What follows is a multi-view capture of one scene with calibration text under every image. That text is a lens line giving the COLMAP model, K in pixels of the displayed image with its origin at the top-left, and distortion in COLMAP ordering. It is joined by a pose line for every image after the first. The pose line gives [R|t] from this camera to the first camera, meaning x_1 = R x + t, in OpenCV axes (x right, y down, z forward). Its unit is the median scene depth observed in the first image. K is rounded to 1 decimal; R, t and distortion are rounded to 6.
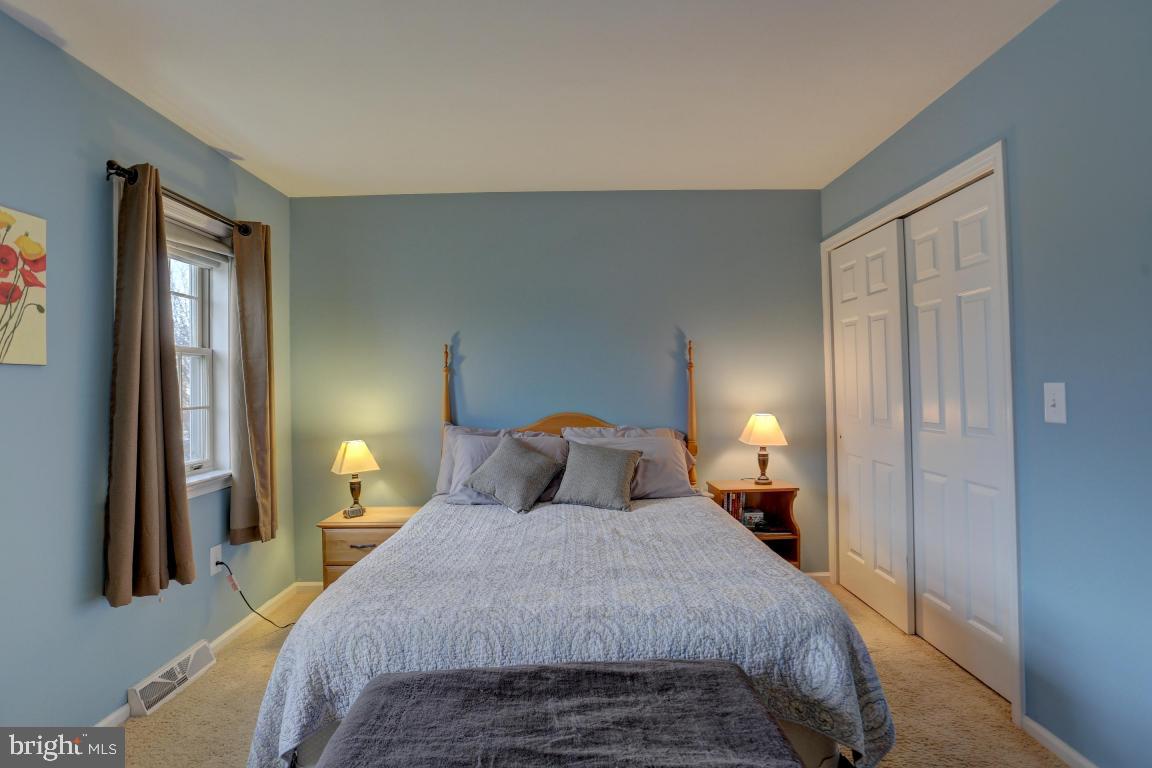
lens RADIAL K [[634.2, 0, 578.1], [0, 634.2, 373.7], [0, 0, 1]] dist [-0.070426, 0.043062]
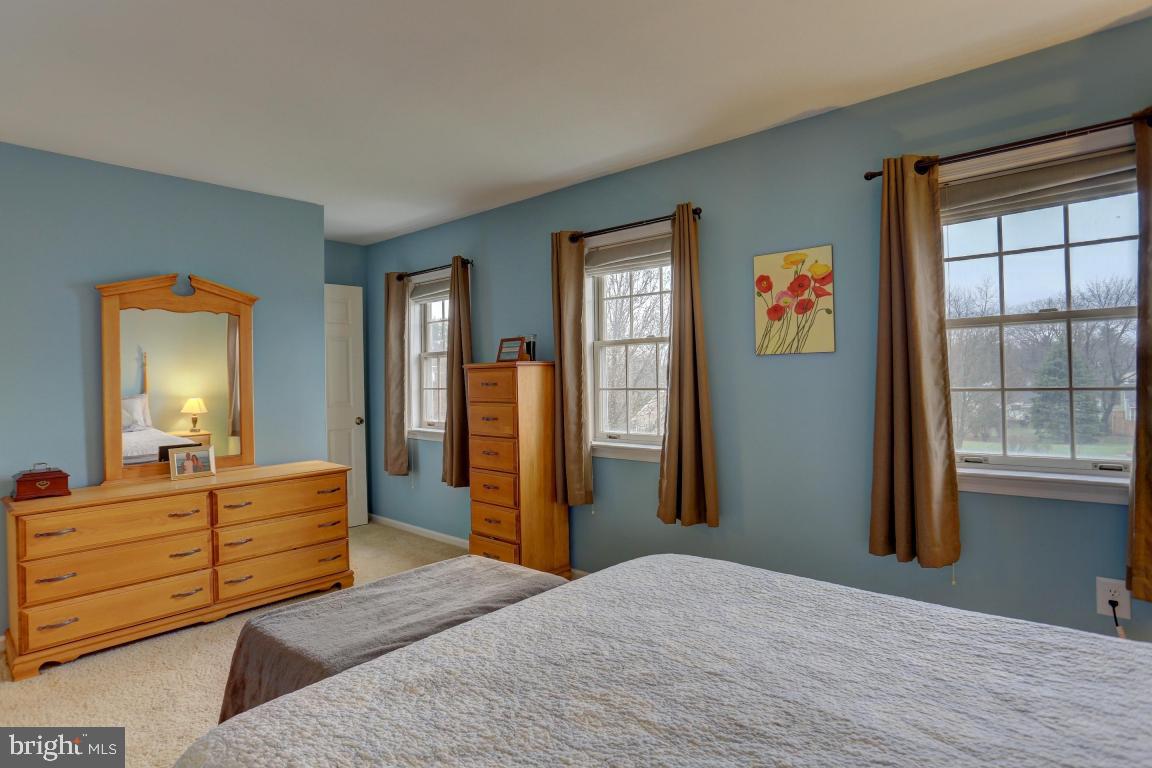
lens RADIAL K [[612.2, 0, 575.1], [0, 612.2, 372.8], [0, 0, 1]] dist [-0.069265, 0.040733]
pose [[-0.663871, 0.033419, -0.747100, 0.535630], [0.052587, 0.998614, -0.002060, 0.005441], [0.745995, -0.040655, -0.664709, 1.506047]]
